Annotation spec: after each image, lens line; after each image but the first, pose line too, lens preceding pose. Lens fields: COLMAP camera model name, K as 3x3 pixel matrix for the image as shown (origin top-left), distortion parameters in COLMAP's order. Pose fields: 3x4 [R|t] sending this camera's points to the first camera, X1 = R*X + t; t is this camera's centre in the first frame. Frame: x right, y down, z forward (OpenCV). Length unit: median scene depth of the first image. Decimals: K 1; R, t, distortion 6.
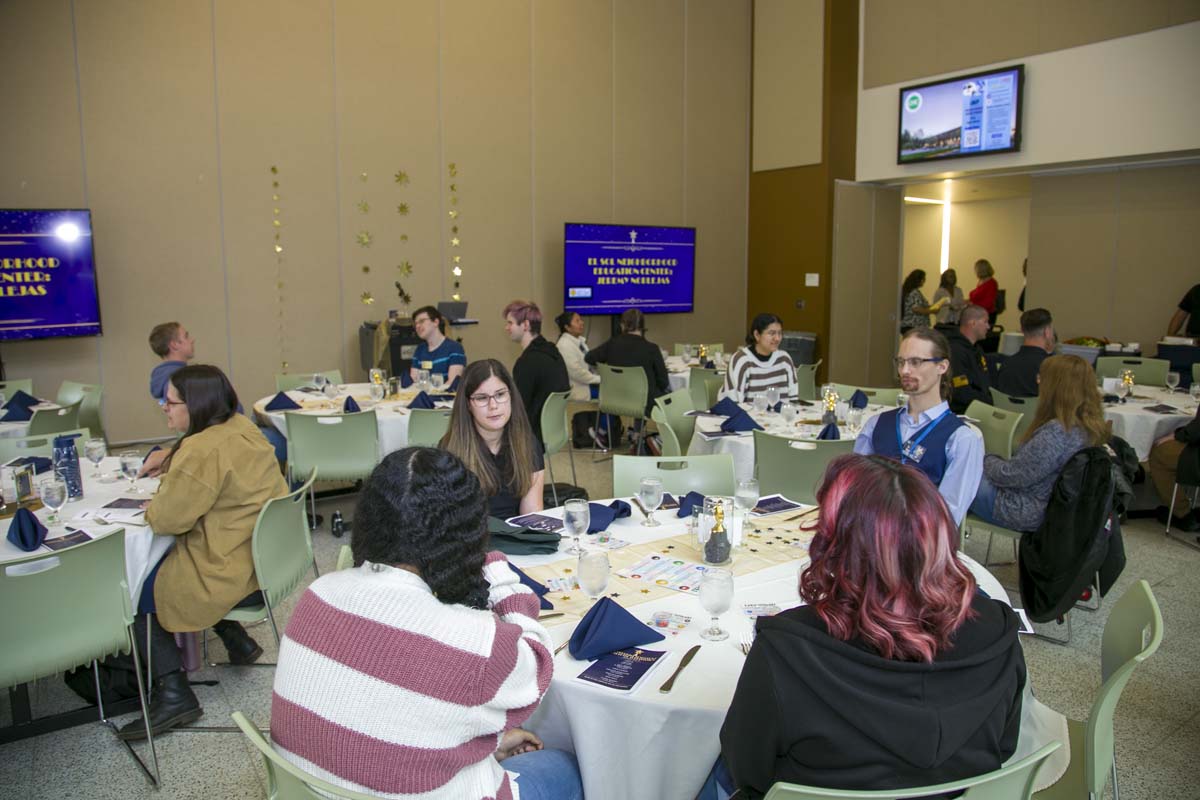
lens RADIAL K [[821.4, 0, 600.0], [0, 821.4, 400.0], [0, 0, 1]] dist [-0.124667, 0.063979]
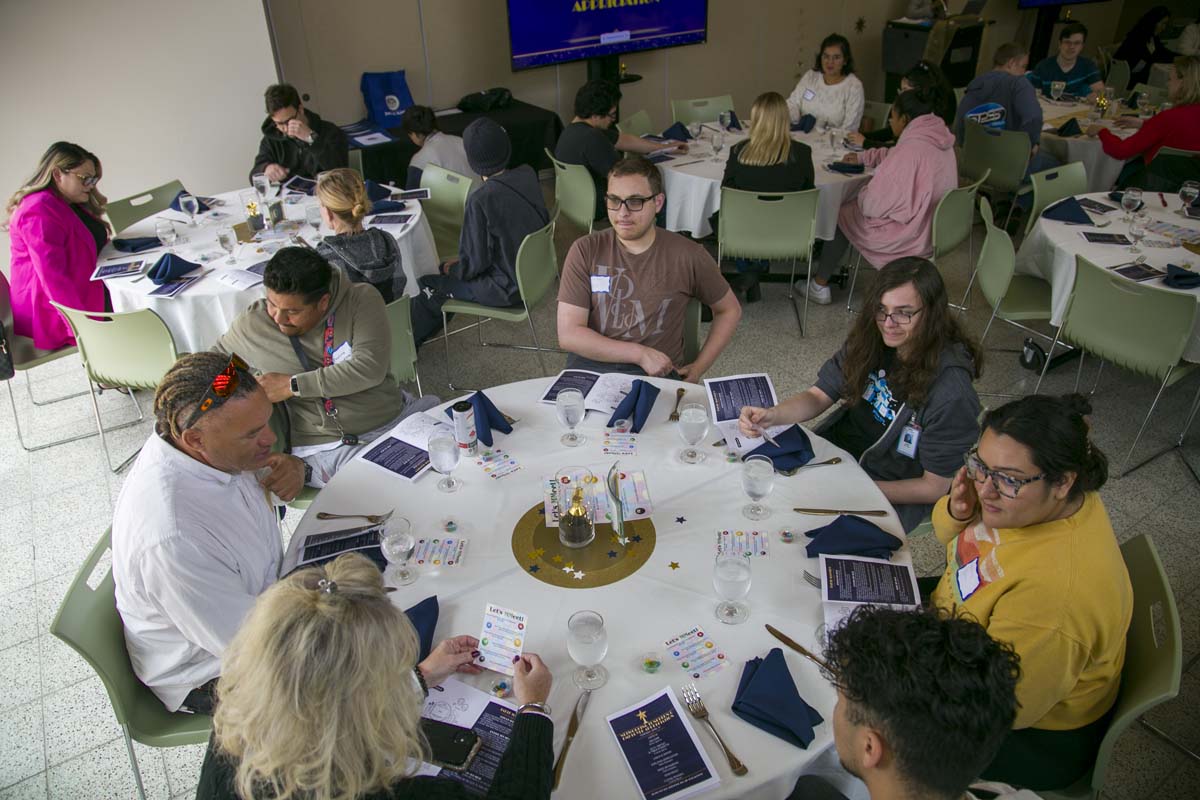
lens RADIAL K [[821.4, 0, 600.0], [0, 821.4, 400.0], [0, 0, 1]] dist [-0.124667, 0.063979]
pose [[0.999243, -0.011540, -0.037153, -0.508449], [0.025086, 0.921062, 0.388607, -0.043778], [0.029736, -0.389244, 0.920654, -0.081202]]
